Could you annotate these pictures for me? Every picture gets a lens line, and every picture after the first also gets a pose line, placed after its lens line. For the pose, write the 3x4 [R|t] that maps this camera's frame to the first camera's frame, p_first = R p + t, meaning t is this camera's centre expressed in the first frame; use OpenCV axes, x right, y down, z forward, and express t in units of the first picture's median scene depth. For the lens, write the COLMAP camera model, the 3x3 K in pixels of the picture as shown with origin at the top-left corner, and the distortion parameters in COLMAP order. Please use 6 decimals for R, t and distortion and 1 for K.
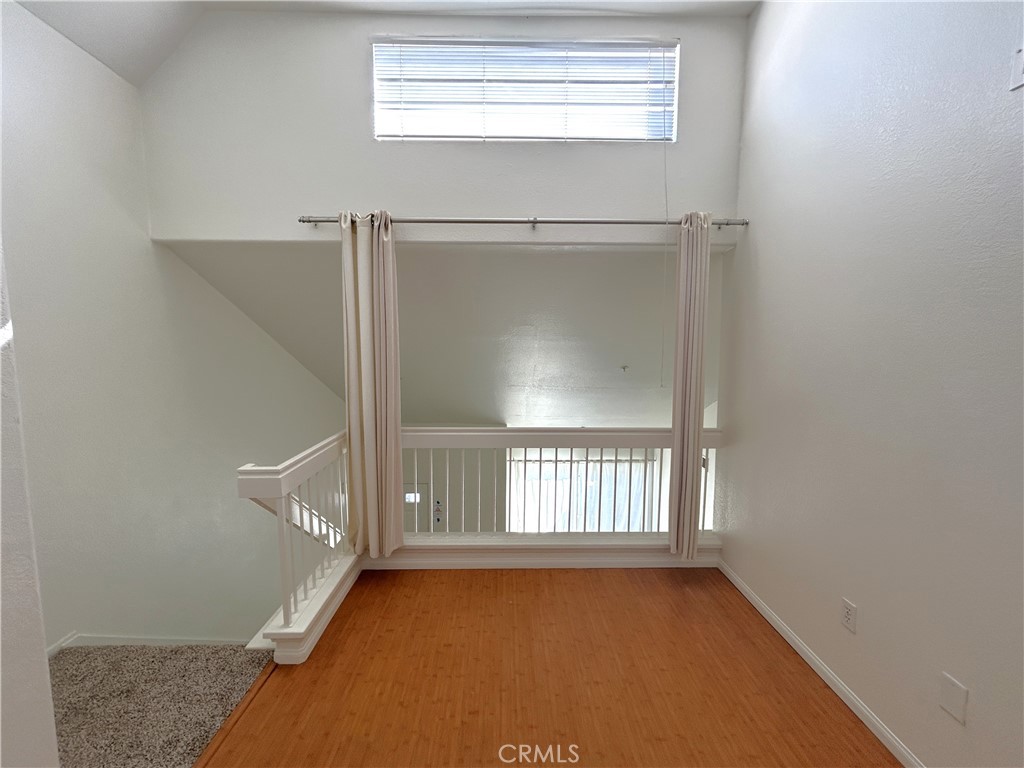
lens RADIAL K [[423.3, 0, 514.4], [0, 423.3, 382.9], [0, 0, 1]] dist [-0.000371, 0.000407]
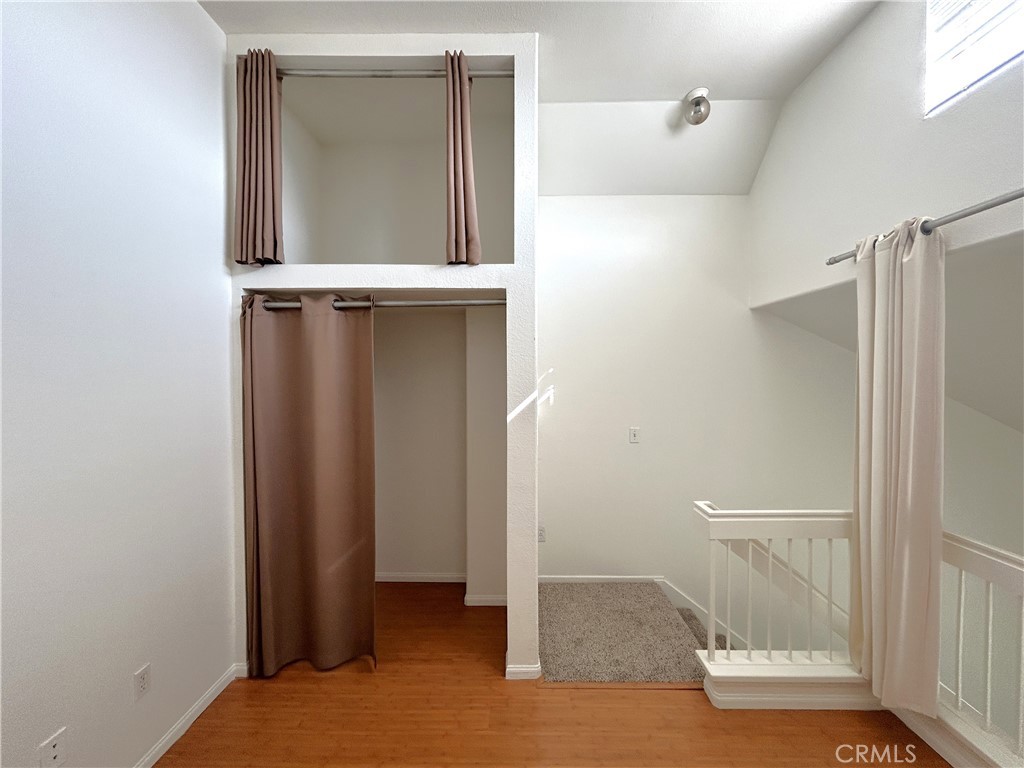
lens RADIAL K [[423.3, 0, 518.0], [0, 423.3, 383.0], [0, 0, 1]] dist [-0.000371, 0.000407]
pose [[-0.037357, 0.019786, -0.999106, 0.438790], [-0.085097, 0.996109, 0.022908, -0.092332], [0.995672, 0.085877, -0.035528, 0.392712]]
